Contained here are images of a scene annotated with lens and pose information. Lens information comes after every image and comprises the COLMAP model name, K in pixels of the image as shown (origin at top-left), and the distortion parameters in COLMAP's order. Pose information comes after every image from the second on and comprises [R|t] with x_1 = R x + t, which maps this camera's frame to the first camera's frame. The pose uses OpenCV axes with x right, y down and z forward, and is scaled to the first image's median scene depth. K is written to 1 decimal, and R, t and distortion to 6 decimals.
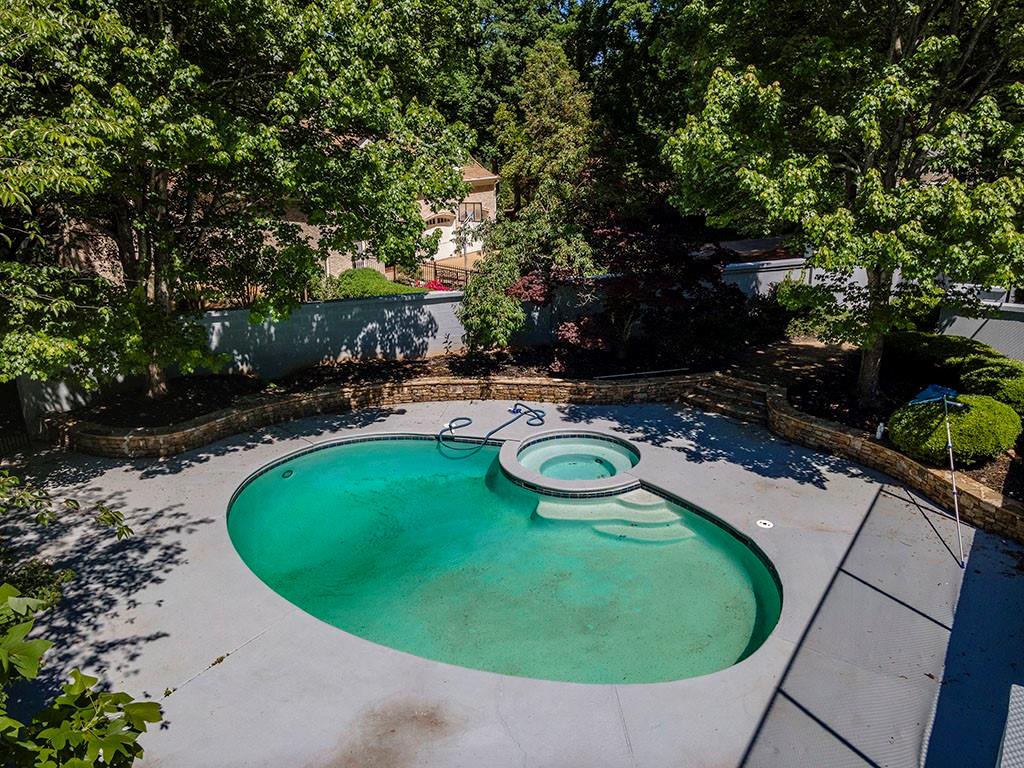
lens RADIAL K [[742.2, 0, 515.1], [0, 742.2, 376.6], [0, 0, 1]] dist [0.025235, 0.003990]
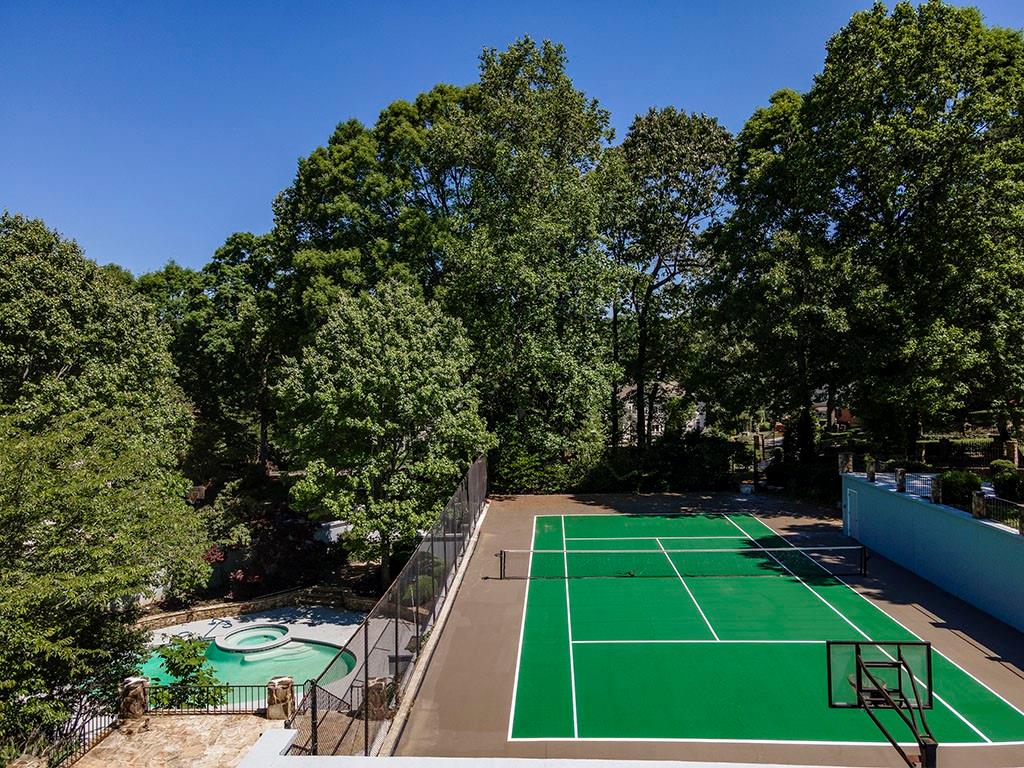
lens RADIAL K [[742.2, 0, 515.1], [0, 742.2, 376.6], [0, 0, 1]] dist [0.025235, 0.003990]
pose [[0.837645, 0.000301, 0.546215, -0.421398], [0.165802, 0.952676, -0.254790, 0.067114], [-0.520443, 0.303987, 0.797954, -1.179431]]
